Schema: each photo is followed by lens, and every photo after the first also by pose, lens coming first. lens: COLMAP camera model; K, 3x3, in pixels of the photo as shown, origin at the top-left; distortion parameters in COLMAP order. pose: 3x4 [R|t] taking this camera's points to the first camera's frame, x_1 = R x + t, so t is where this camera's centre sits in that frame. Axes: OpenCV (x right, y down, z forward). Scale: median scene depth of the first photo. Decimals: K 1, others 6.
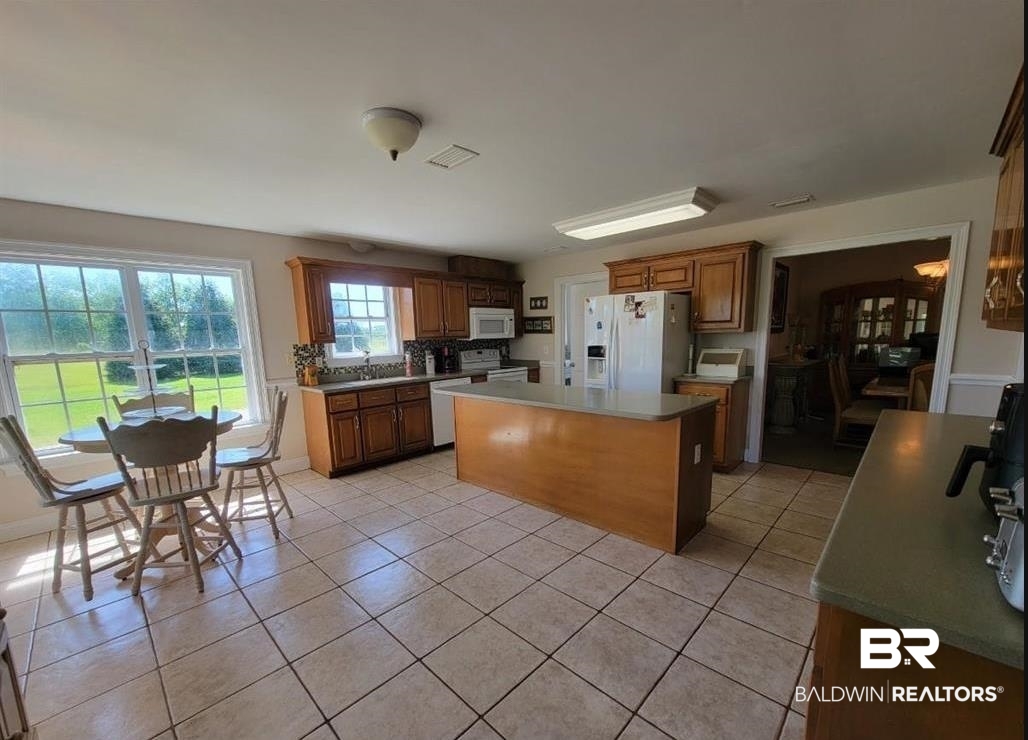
lens RADIAL K [[420.1, 0, 508.3], [0, 420.1, 399.9], [0, 0, 1]] dist [0.000114, -0.001622]
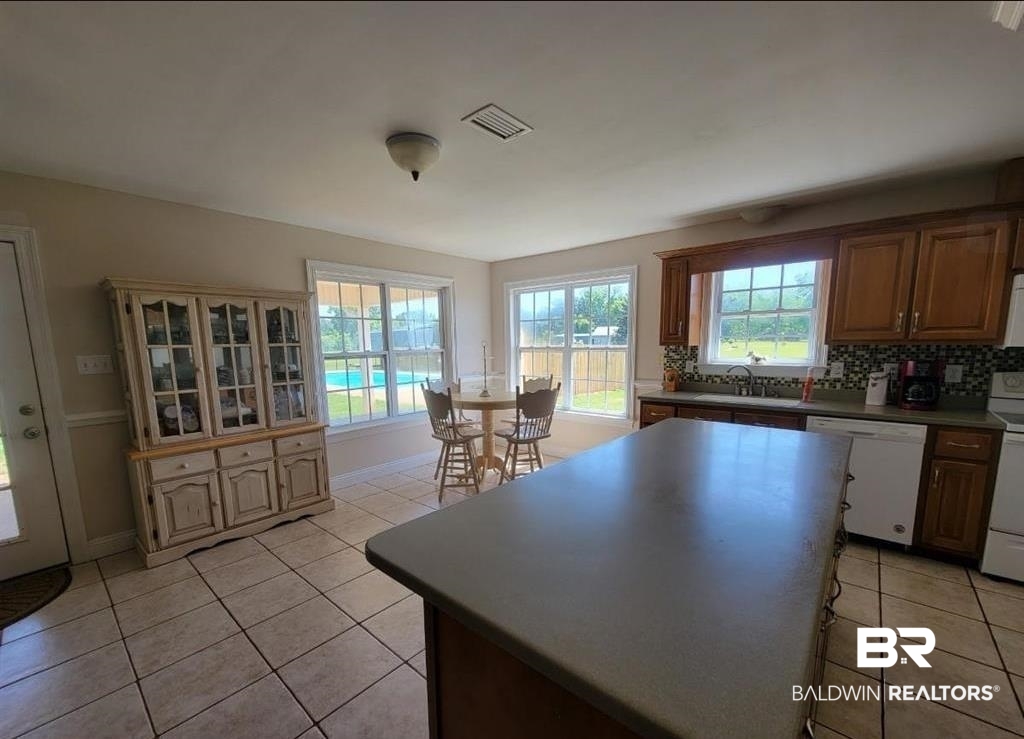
lens RADIAL K [[418.5, 0, 501.7], [0, 418.5, 403.2], [0, 0, 1]] dist [0.000114, -0.001622]
pose [[0.052236, 0.174276, -0.983310, 0.371619], [-0.140096, 0.976196, 0.165573, -0.096391], [0.988759, 0.129109, 0.075408, 0.511687]]
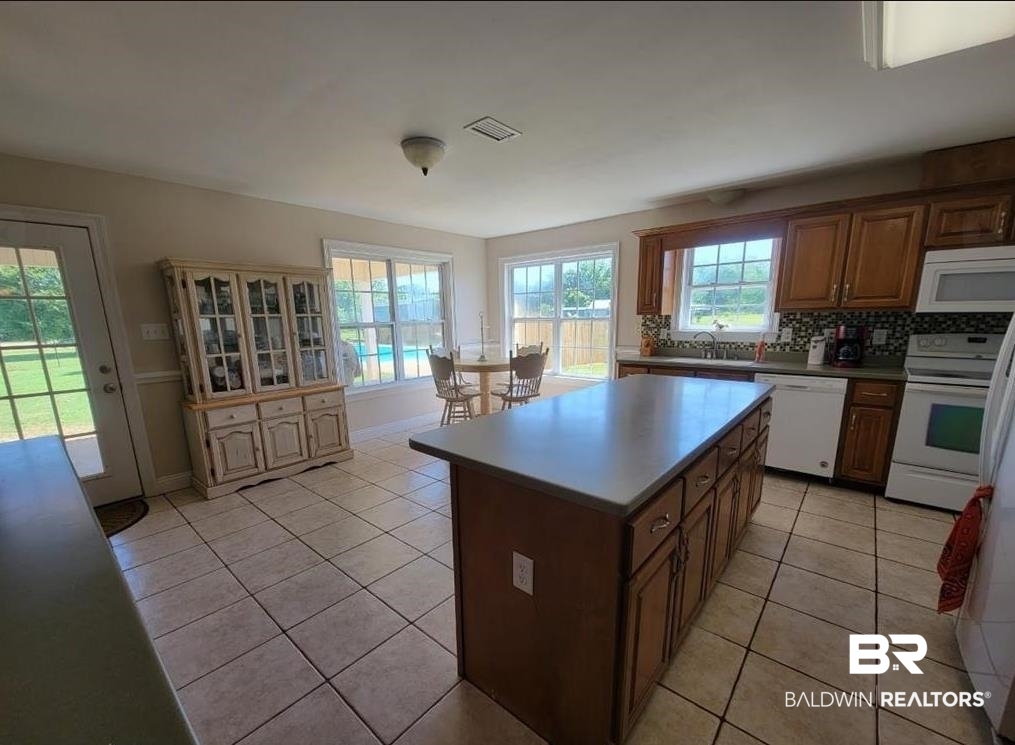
lens RADIAL K [[418.2, 0, 496.7], [0, 418.2, 402.9], [0, 0, 1]] dist [-0.001526, 0.000938]
pose [[0.051374, 0.231574, -0.971460, 0.484307], [-0.135904, 0.965316, 0.222923, -0.090949], [0.989389, 0.120573, 0.081064, 0.506808]]
